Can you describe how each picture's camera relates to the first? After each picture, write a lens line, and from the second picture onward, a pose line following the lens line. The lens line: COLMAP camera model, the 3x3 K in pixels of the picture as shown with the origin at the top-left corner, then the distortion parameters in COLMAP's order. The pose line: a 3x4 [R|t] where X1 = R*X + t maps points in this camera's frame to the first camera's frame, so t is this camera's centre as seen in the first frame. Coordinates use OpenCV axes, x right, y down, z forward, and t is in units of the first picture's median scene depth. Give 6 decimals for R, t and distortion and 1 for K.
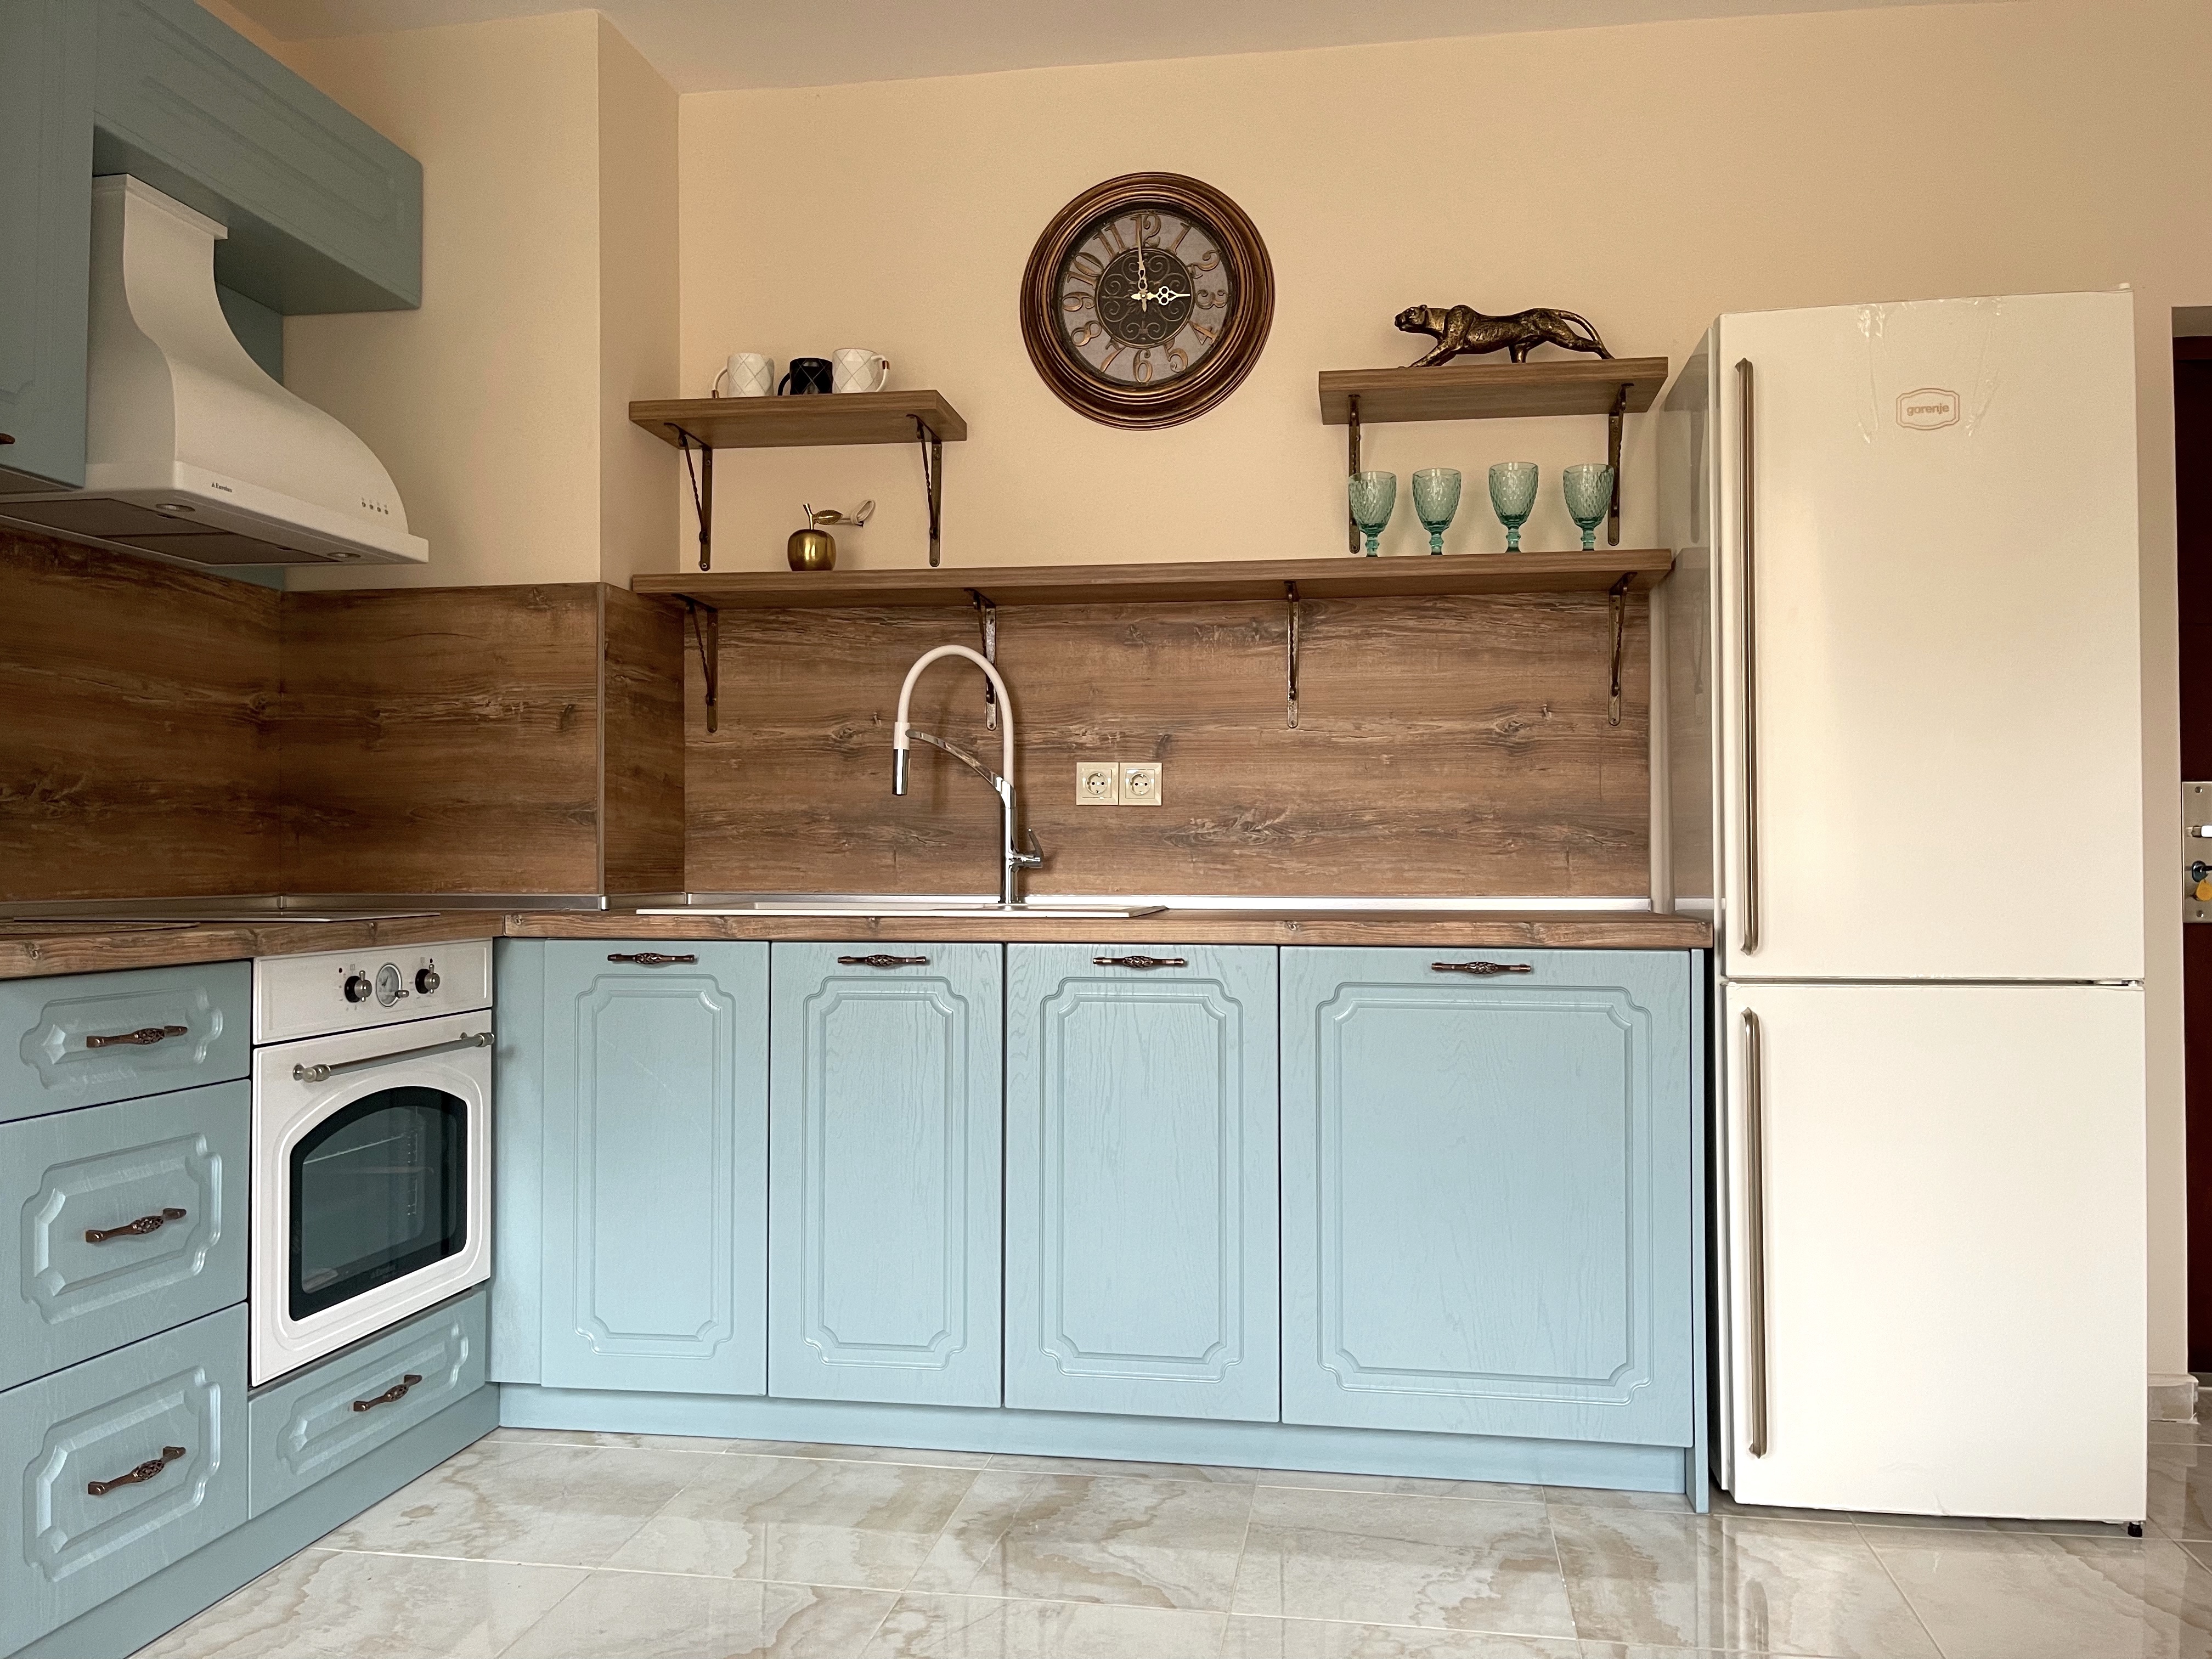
lens RADIAL K [[1684.7, 0, 1095.8], [0, 1684.7, 840.3], [0, 0, 1]] dist [0.049404, -0.045519]
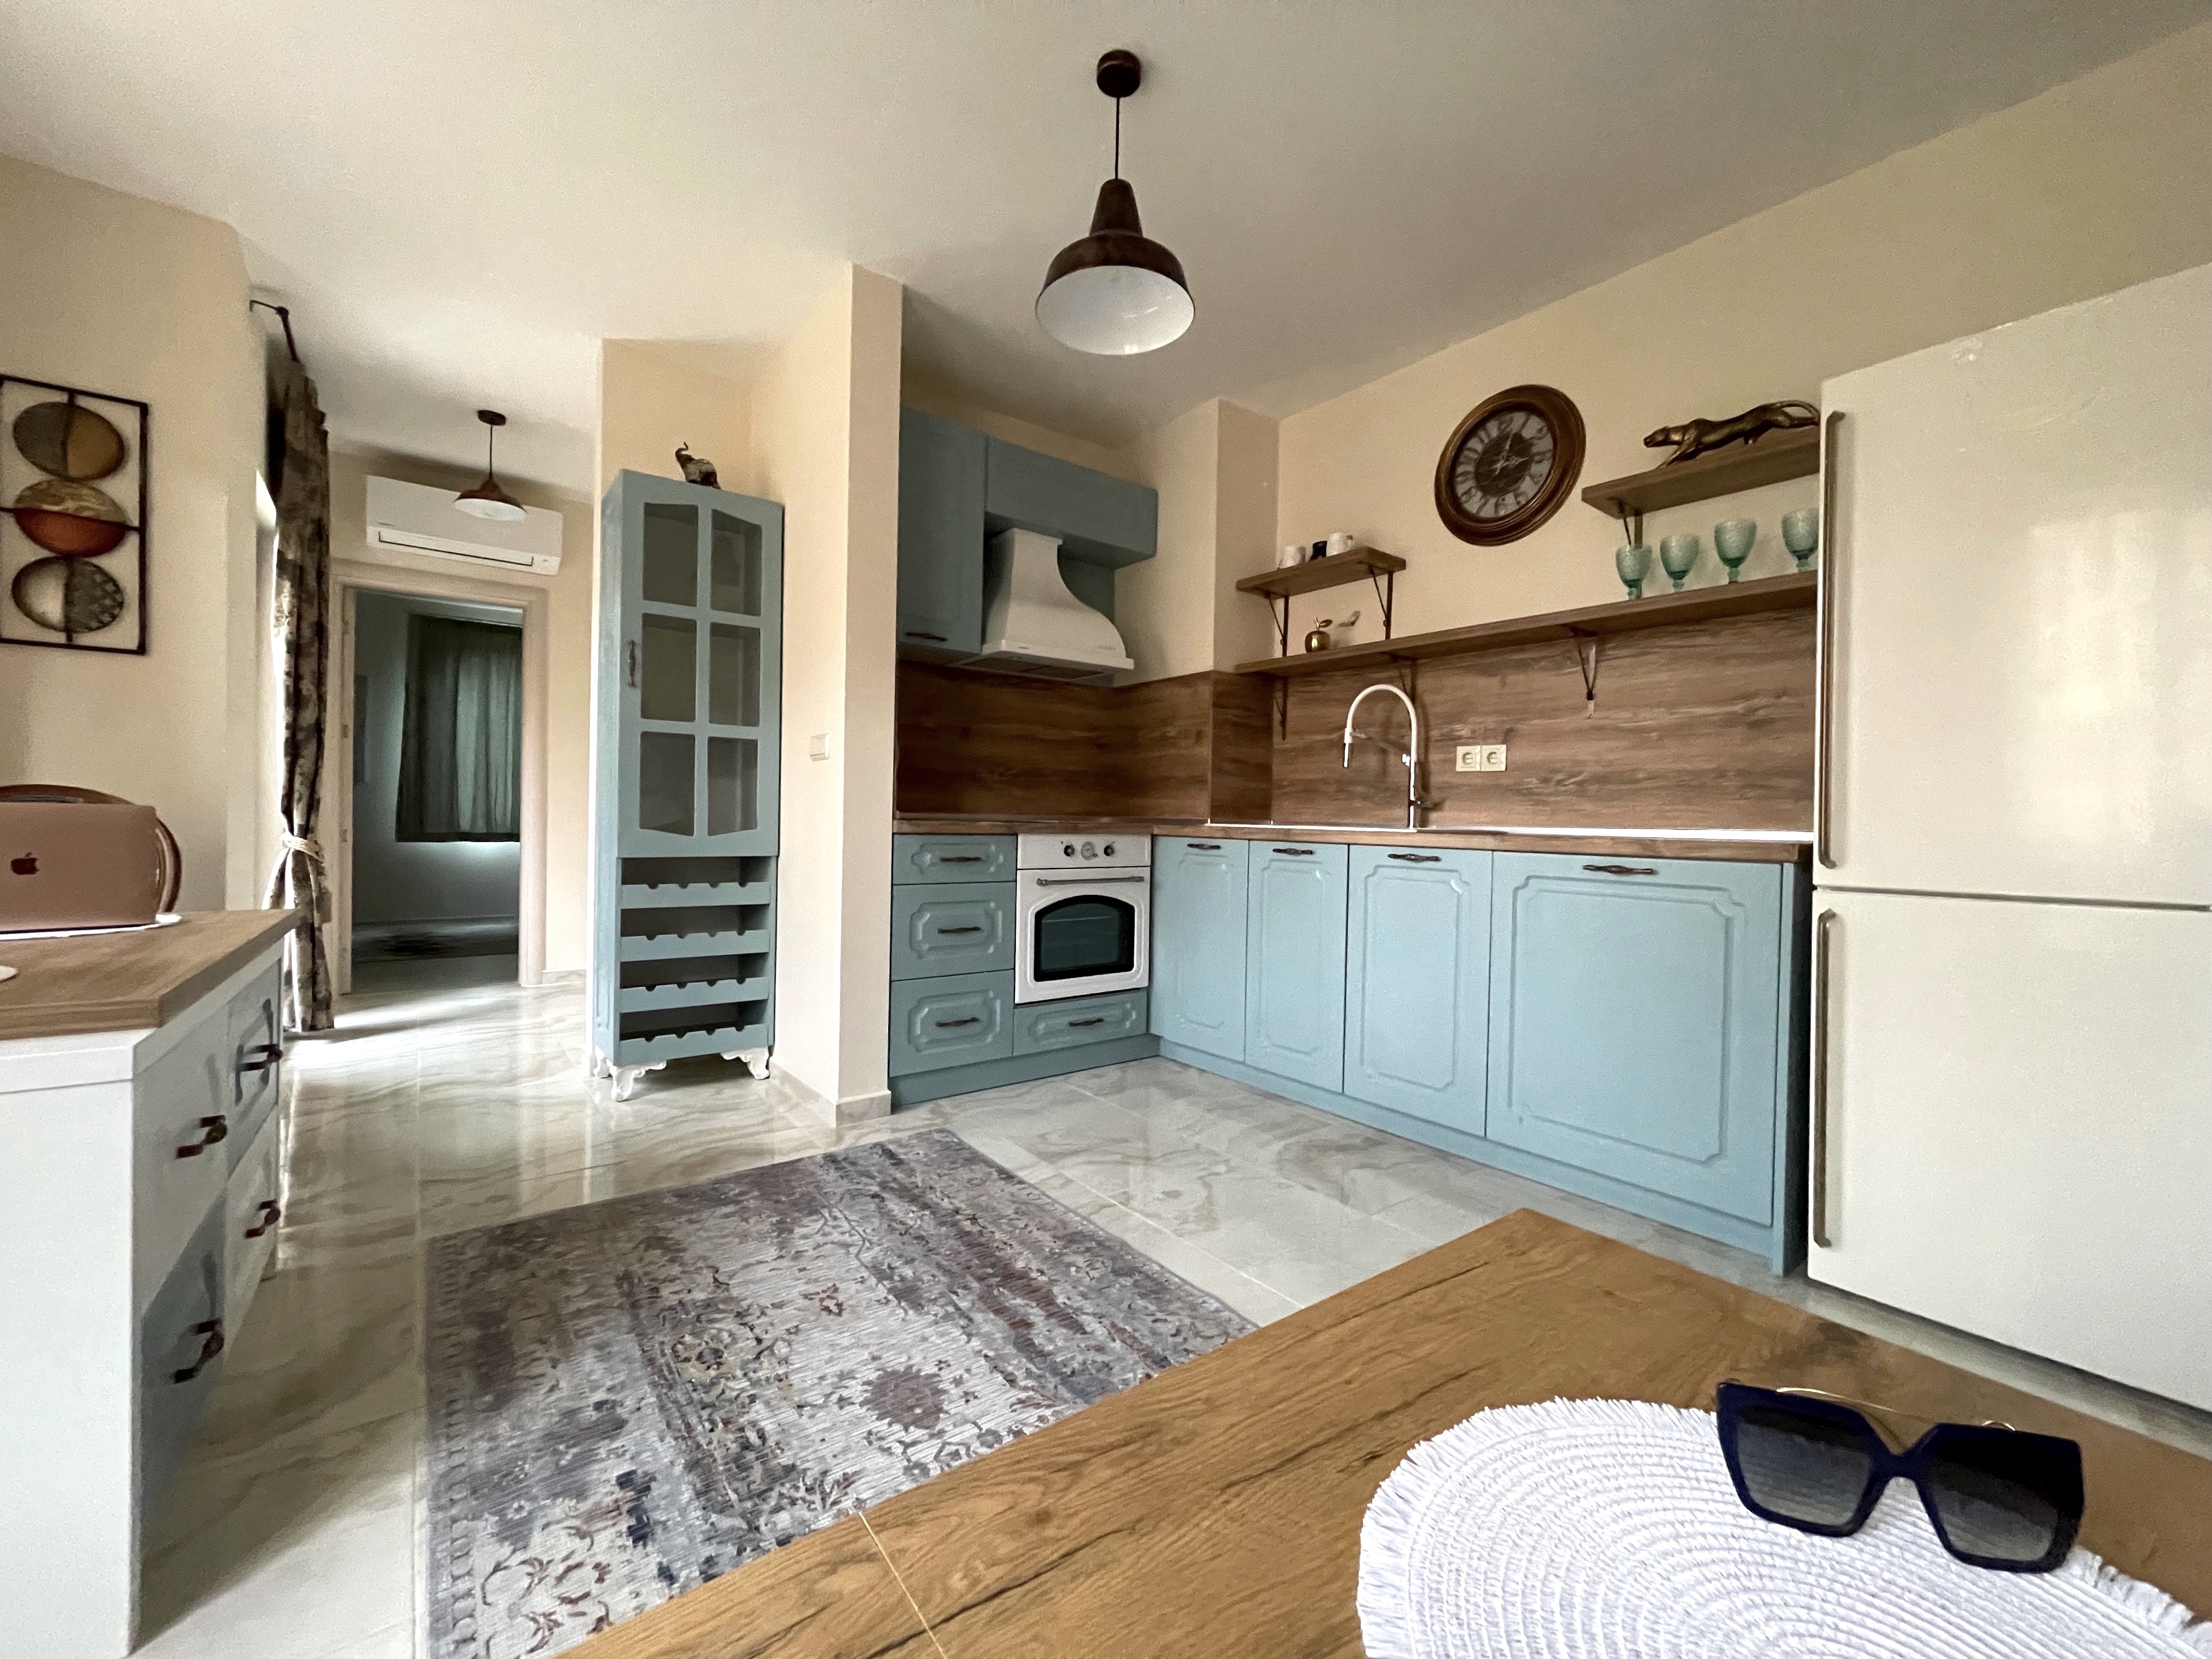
lens RADIAL K [[889.5, 0, 1090.6], [0, 889.5, 826.7], [0, 0, 1]] dist [0.001316, 0.000990]
pose [[0.727000, 0.021482, -0.686301, 0.362944], [-0.011918, 0.999755, 0.018670, 0.024103], [0.686534, -0.005394, 0.727078, 0.088607]]
